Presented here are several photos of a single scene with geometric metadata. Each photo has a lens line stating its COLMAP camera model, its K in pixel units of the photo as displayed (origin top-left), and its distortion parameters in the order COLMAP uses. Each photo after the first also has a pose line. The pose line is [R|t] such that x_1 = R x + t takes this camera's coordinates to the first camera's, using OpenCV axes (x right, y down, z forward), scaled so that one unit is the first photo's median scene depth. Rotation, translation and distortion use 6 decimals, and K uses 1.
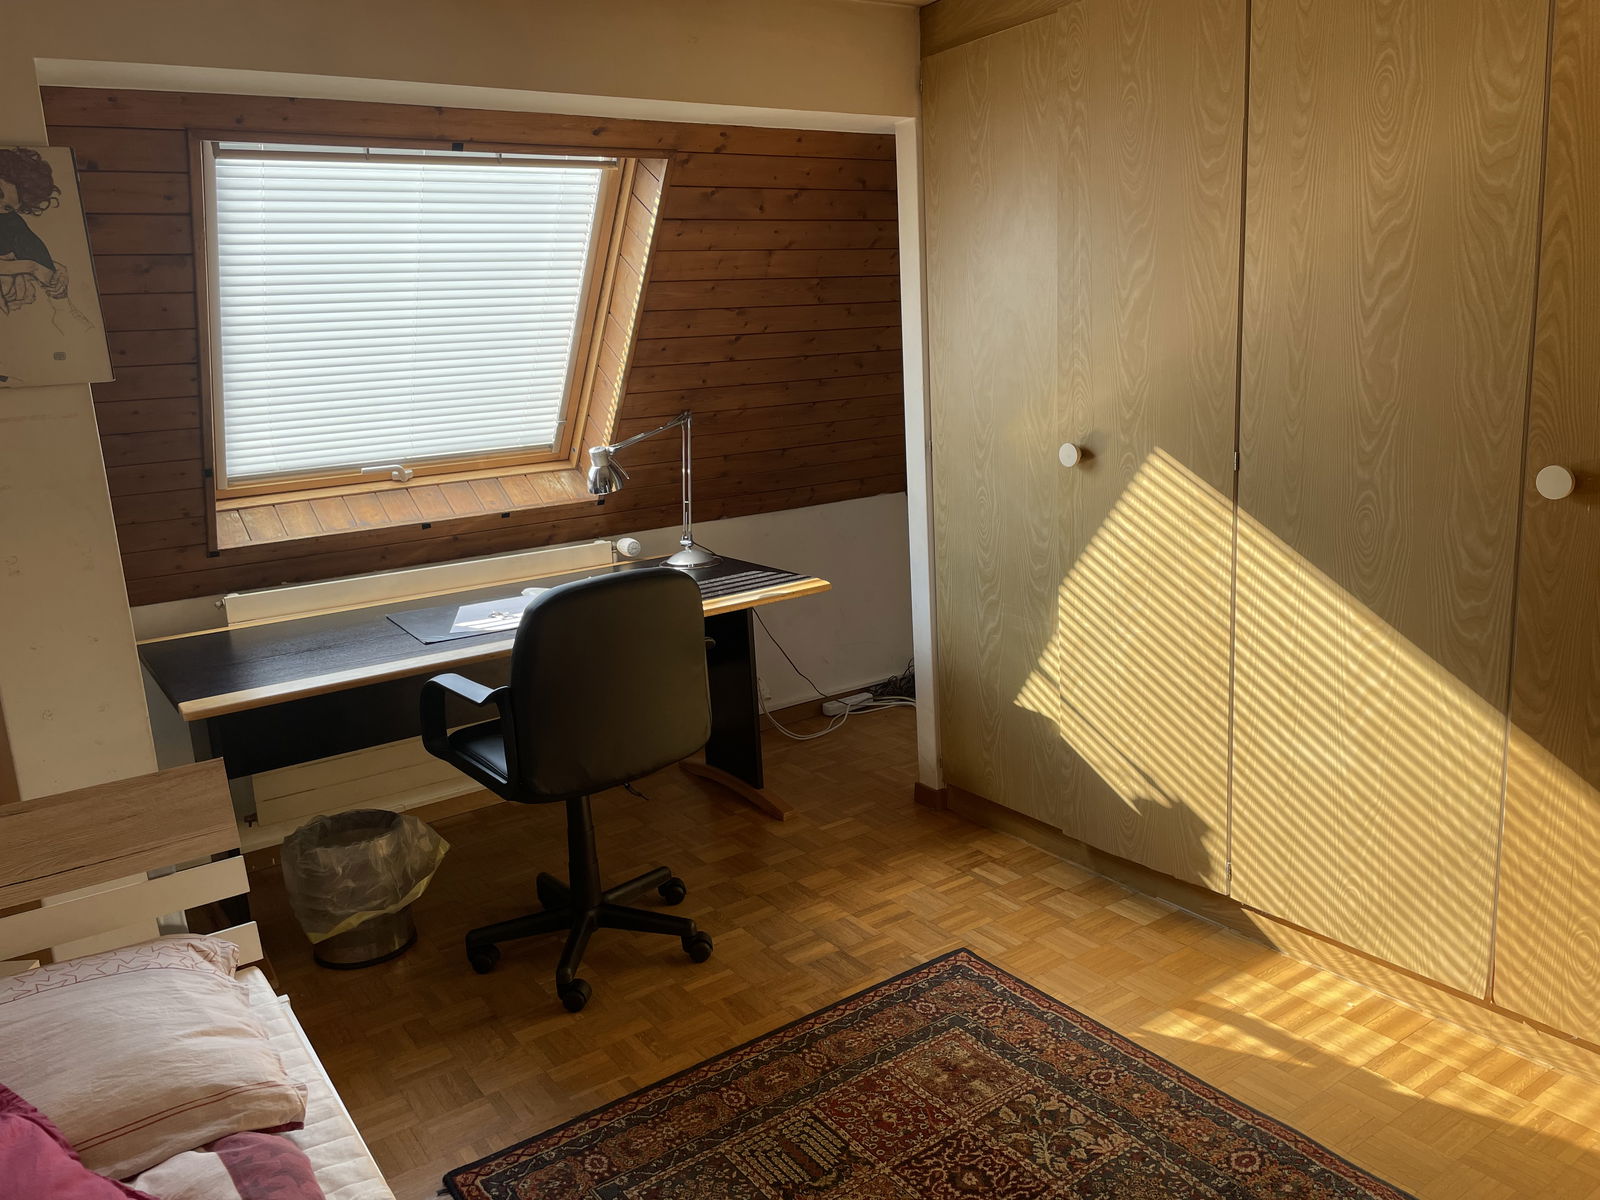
lens RADIAL K [[1199.2, 0, 805.6], [0, 1199.2, 594.3], [0, 0, 1]] dist [0.061087, -0.055146]
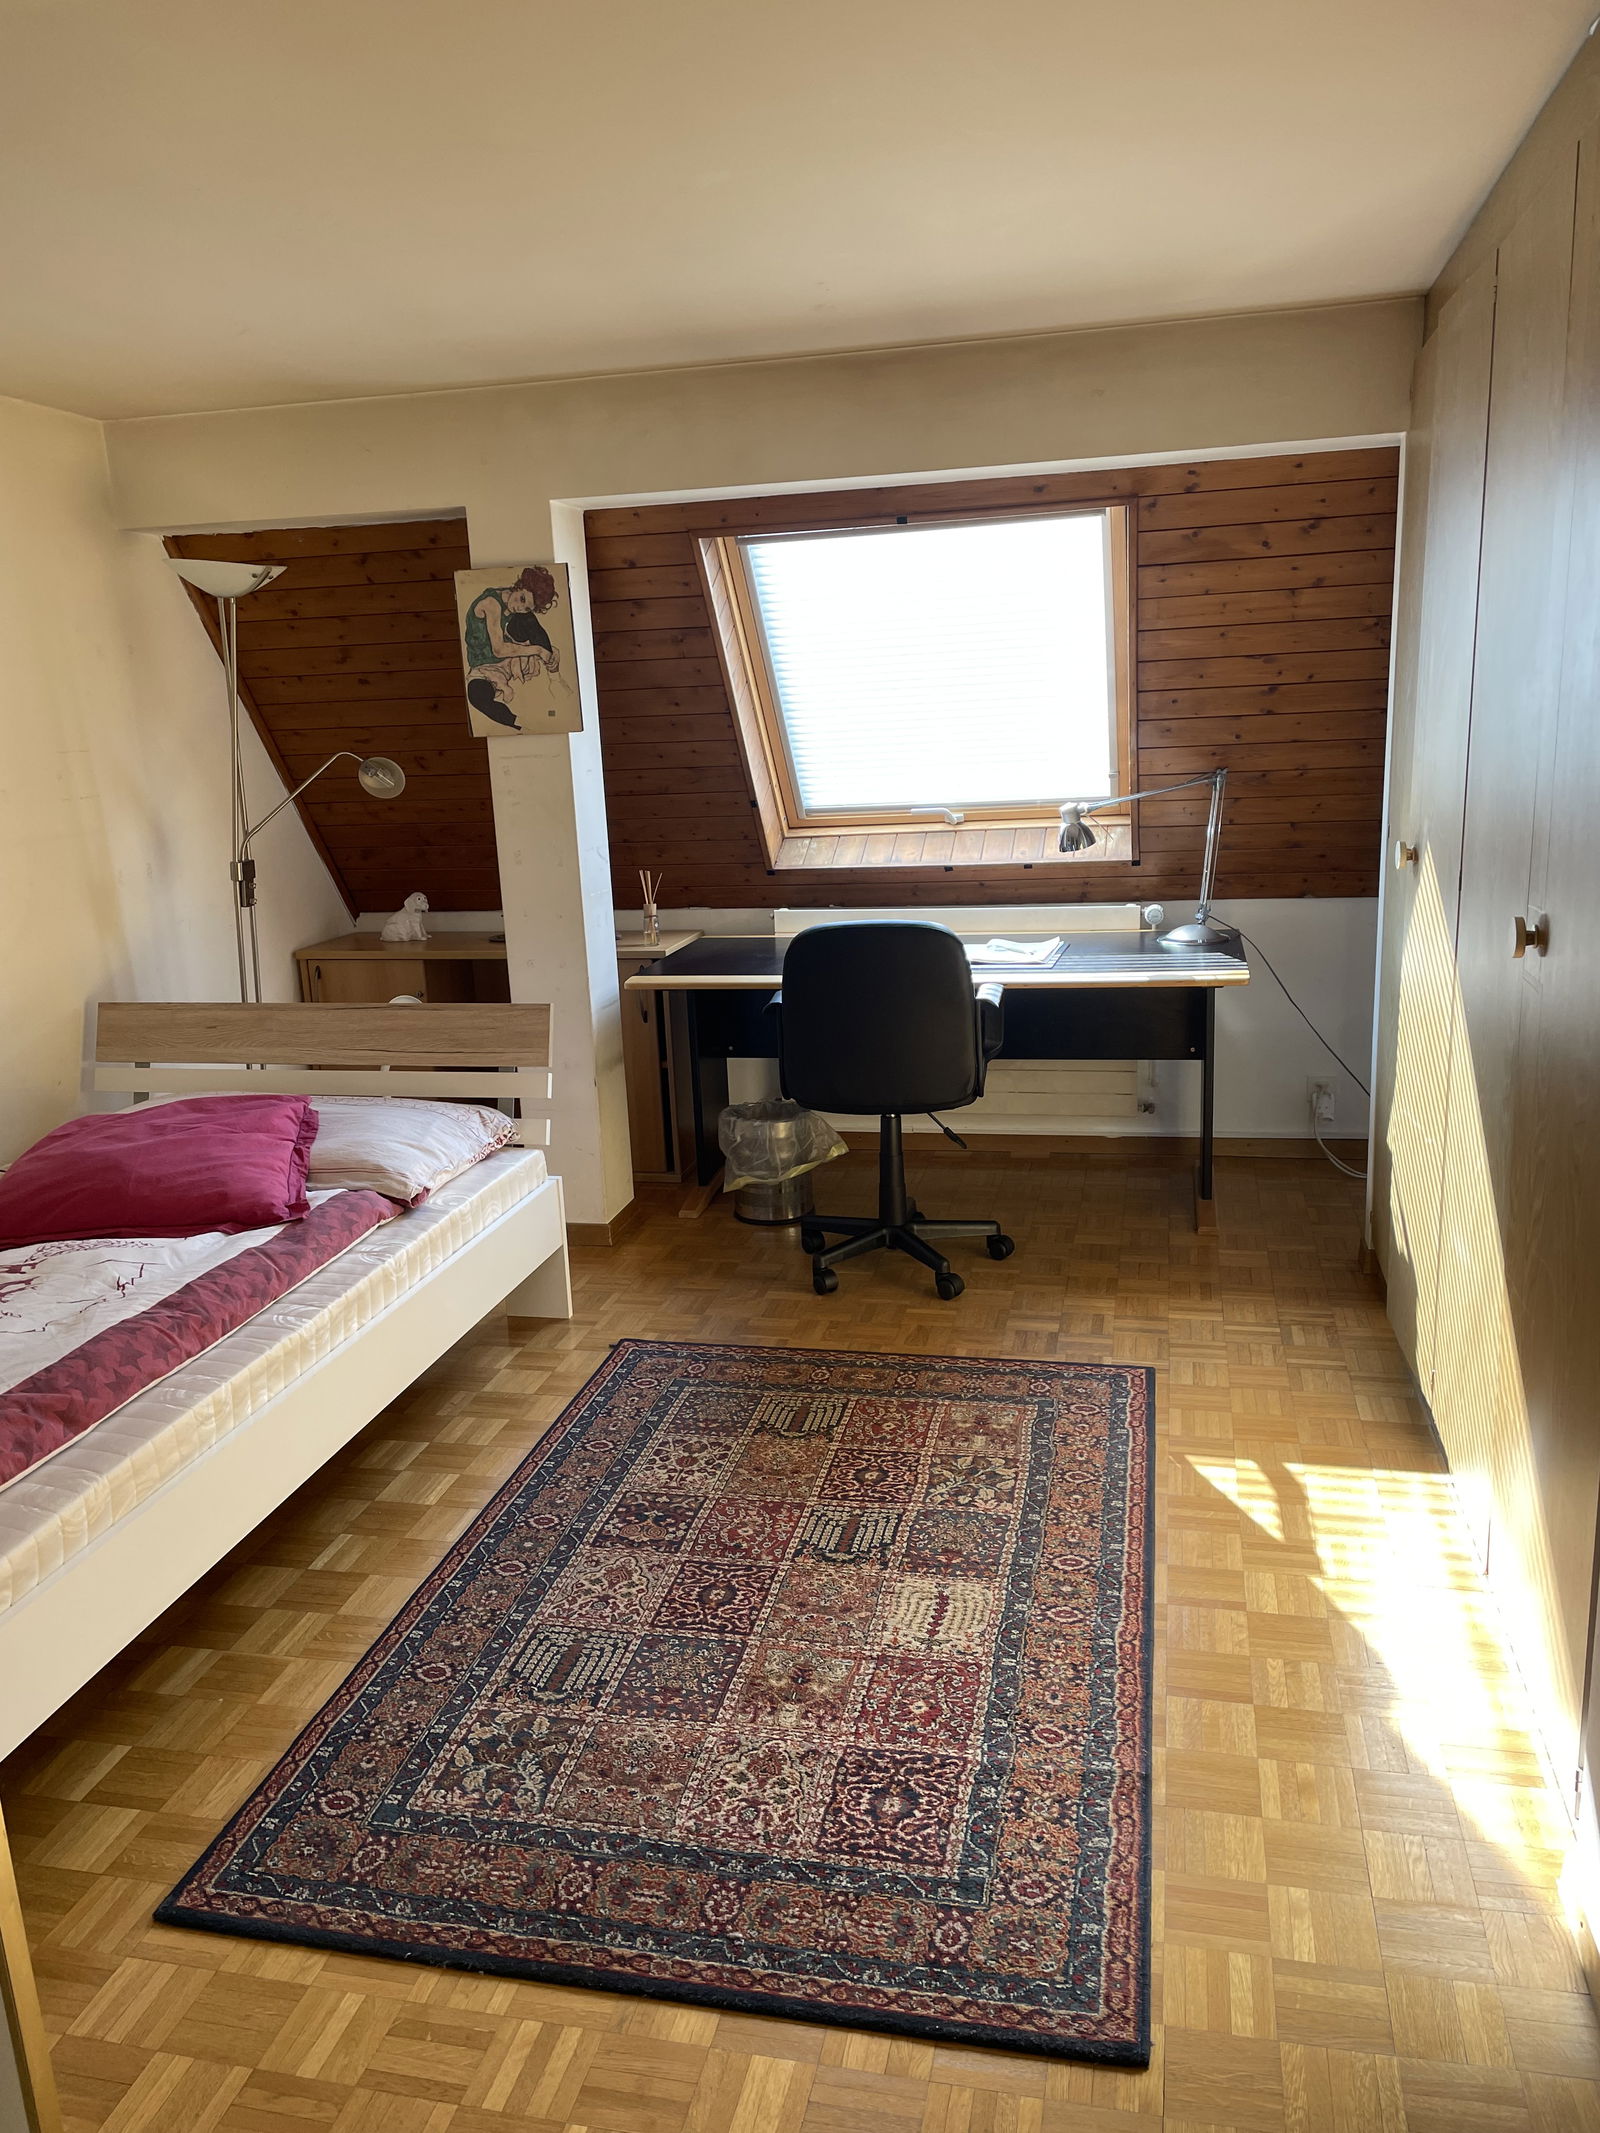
lens RADIAL K [[1598.7, 0, 797.2], [0, 1598.7, 1086.8], [0, 0, 1]] dist [0.061087, -0.055146]
pose [[0.672595, 0.199604, -0.712583, 0.699632], [-0.147813, 0.979768, 0.134927, -0.043210], [0.725098, 0.014578, 0.688491, -0.058137]]
